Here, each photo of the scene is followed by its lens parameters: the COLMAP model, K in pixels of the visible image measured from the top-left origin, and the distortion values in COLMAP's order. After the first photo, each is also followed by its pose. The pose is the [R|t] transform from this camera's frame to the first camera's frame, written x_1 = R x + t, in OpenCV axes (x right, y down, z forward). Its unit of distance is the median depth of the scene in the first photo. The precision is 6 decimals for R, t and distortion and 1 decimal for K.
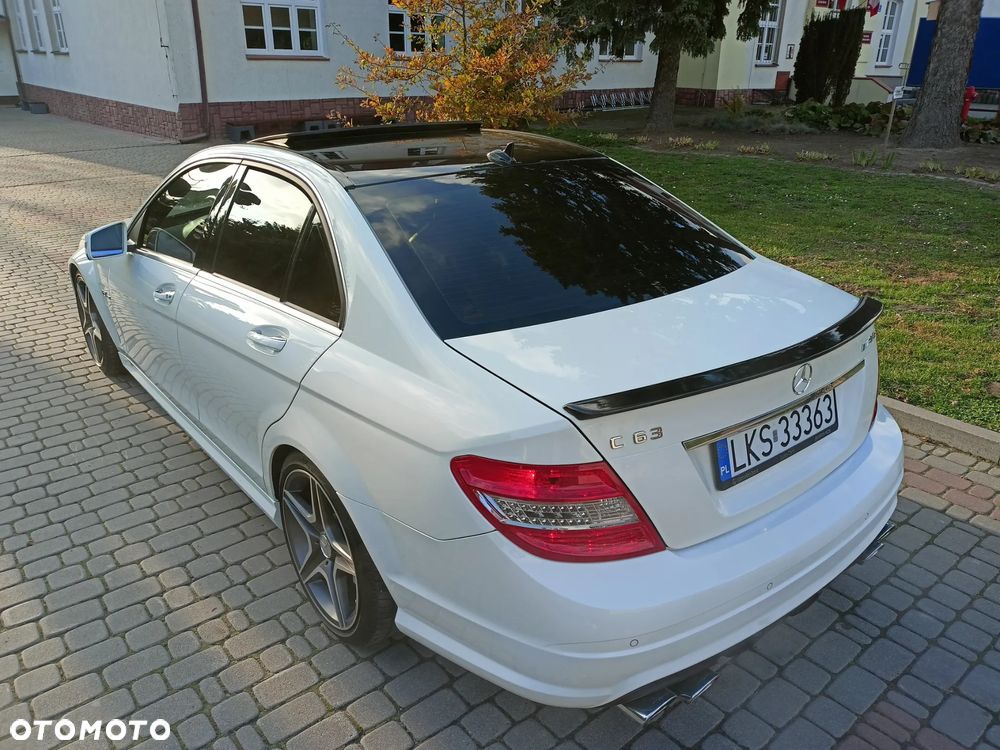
lens RADIAL K [[734.5, 0, 496.9], [0, 734.5, 377.0], [0, 0, 1]] dist [0.029507, -0.030048]
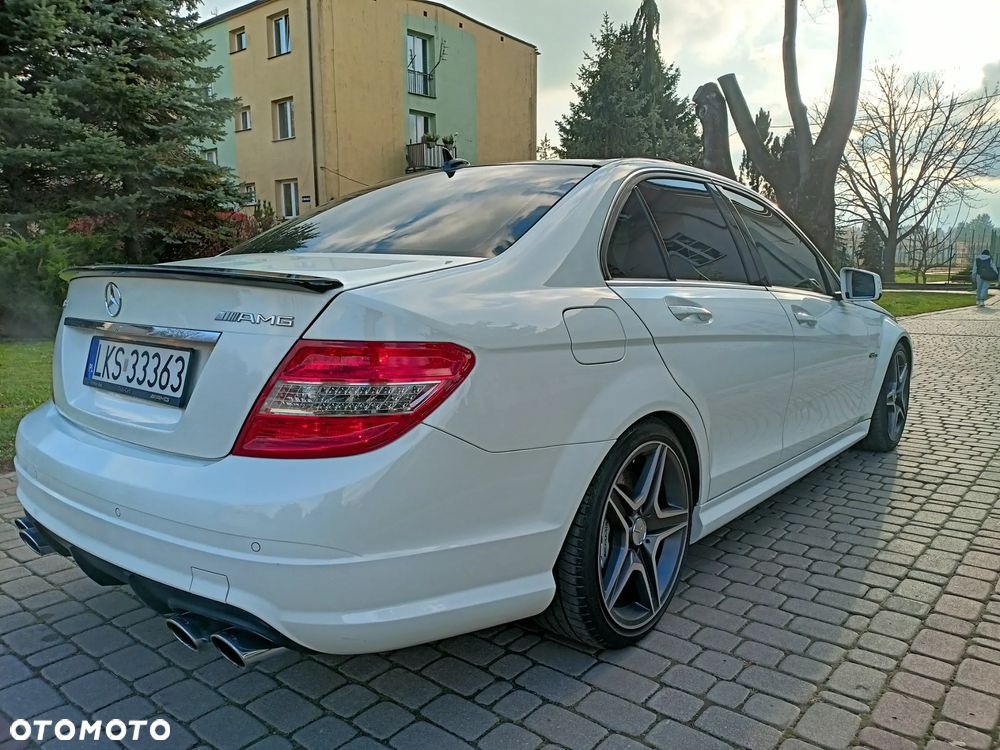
lens RADIAL K [[720.4, 0, 493.3], [0, 720.4, 382.7], [0, 0, 1]] dist [0.049531, -0.050218]
pose [[0.188710, 0.149431, -0.970597, 1.076838], [-0.375580, 0.924198, 0.069264, -0.111486], [0.907374, 0.351466, 0.230528, 0.950562]]
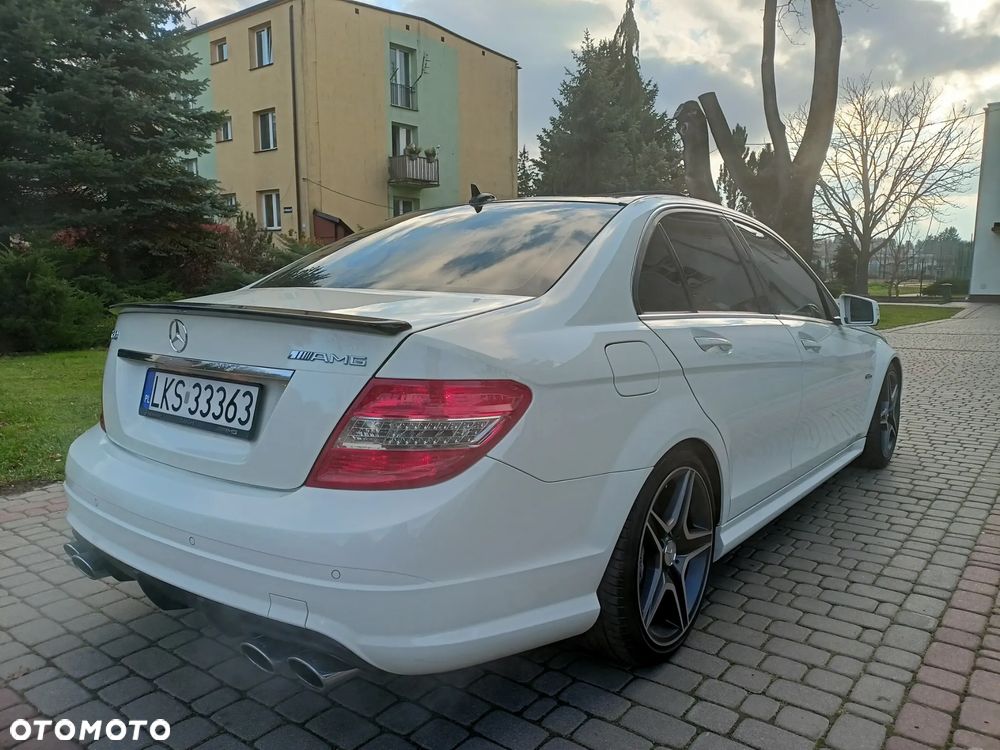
lens RADIAL K [[720.4, 0, 493.3], [0, 720.4, 382.7], [0, 0, 1]] dist [0.049531, -0.050218]
pose [[0.217743, 0.136104, -0.966470, 1.099946], [-0.376595, 0.925262, 0.045455, -0.108553], [0.900425, 0.354070, 0.252725, 0.869028]]
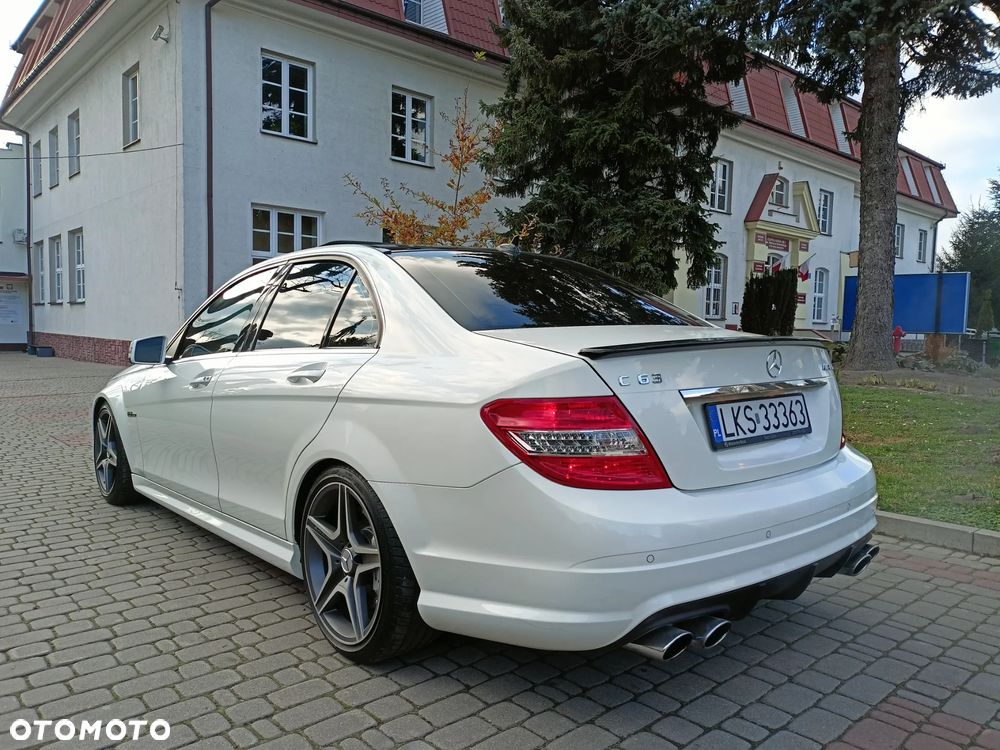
lens RADIAL K [[720.4, 0, 493.3], [0, 720.4, 382.7], [0, 0, 1]] dist [0.049531, -0.050218]
pose [[0.999570, 0.009148, 0.027872, -0.052283], [0.000114, 0.948915, -0.315532, 0.298570], [-0.029335, 0.315399, 0.948505, -0.061837]]
